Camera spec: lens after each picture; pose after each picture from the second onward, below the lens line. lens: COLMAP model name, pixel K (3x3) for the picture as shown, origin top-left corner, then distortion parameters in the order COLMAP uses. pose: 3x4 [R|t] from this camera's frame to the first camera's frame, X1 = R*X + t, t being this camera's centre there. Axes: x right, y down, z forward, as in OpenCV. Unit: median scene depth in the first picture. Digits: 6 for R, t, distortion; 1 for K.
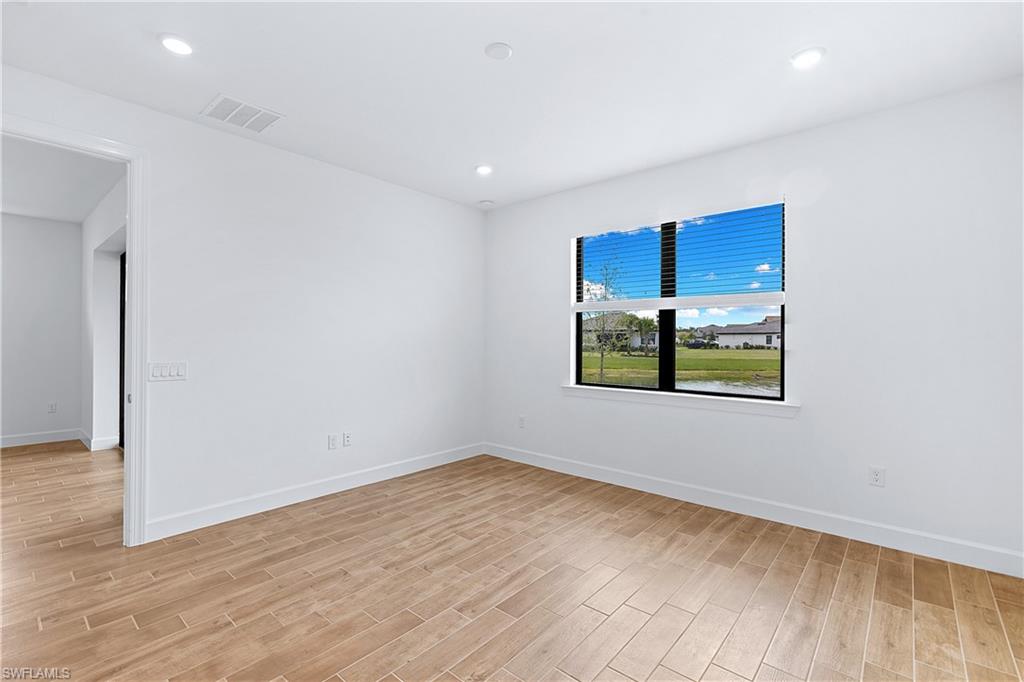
lens RADIAL K [[465.8, 0, 507.6], [0, 465.8, 342.2], [0, 0, 1]] dist [-0.000359, 0.000101]
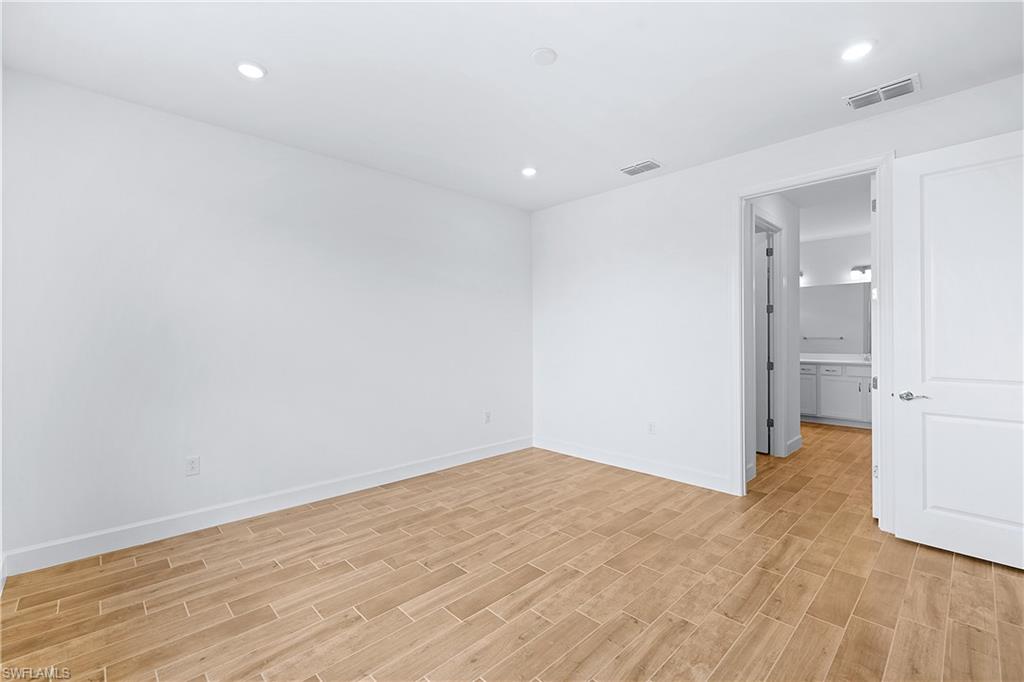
lens RADIAL K [[465.8, 0, 512.6], [0, 465.8, 335.6], [0, 0, 1]] dist [-0.000359, 0.000101]
pose [[-0.996456, 0.000597, 0.084109, -0.037148], [0.000813, 0.999996, 0.002539, -0.007536], [-0.084108, 0.002599, -0.996453, 1.963029]]
